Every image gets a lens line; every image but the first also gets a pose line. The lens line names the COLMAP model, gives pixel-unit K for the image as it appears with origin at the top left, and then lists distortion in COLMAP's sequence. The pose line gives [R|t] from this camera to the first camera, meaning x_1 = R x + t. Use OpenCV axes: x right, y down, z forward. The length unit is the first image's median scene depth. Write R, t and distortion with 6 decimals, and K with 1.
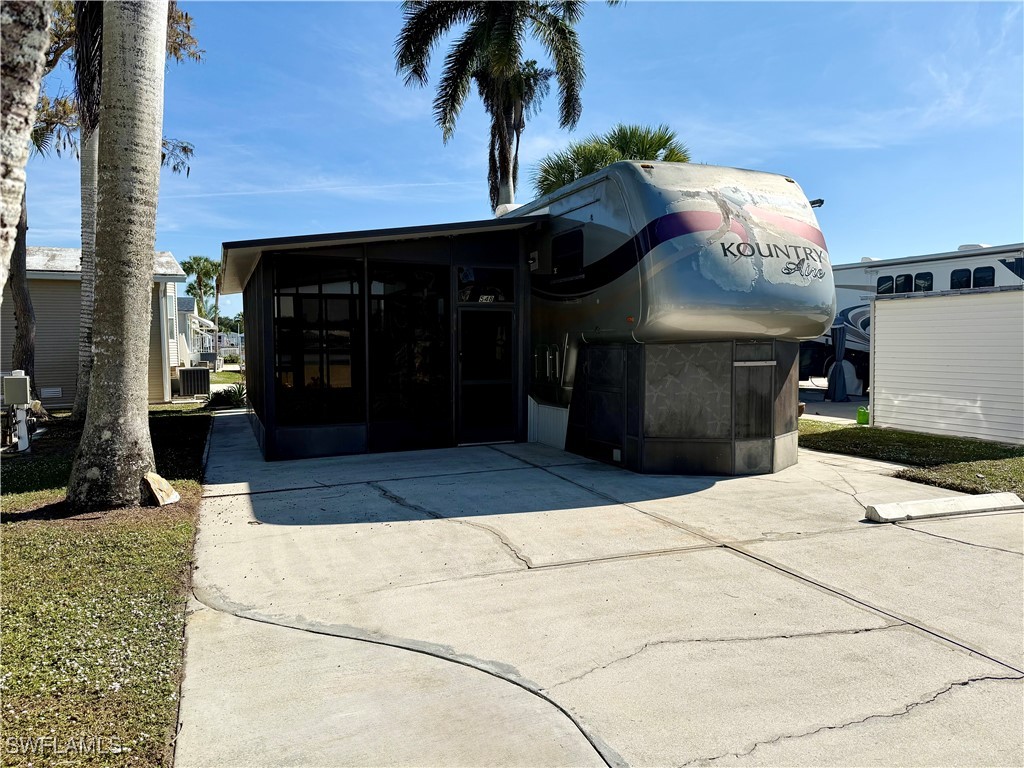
lens RADIAL K [[726.9, 0, 515.2], [0, 726.9, 387.7], [0, 0, 1]] dist [-0.000902, -0.008620]
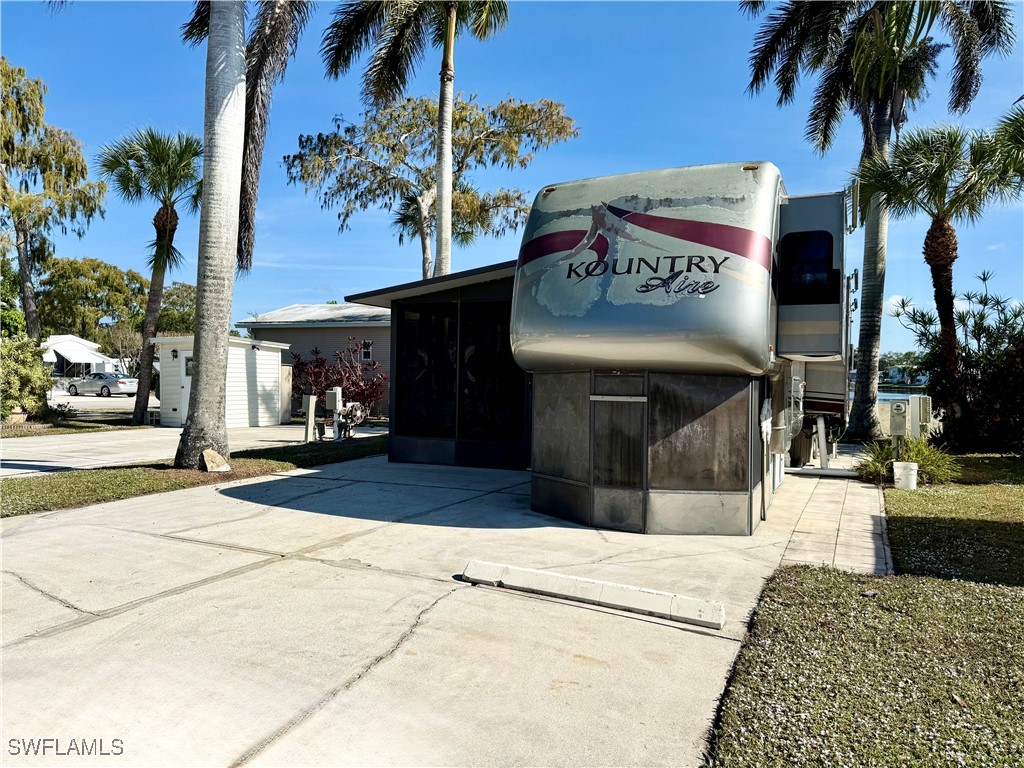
lens RADIAL K [[726.9, 0, 518.8], [0, 726.9, 379.2], [0, 0, 1]] dist [-0.000902, -0.008620]
pose [[0.683894, 0.020988, -0.729279, 0.874560], [-0.063344, 0.997520, -0.030693, -0.022326], [0.726826, 0.067186, 0.683528, 0.331603]]
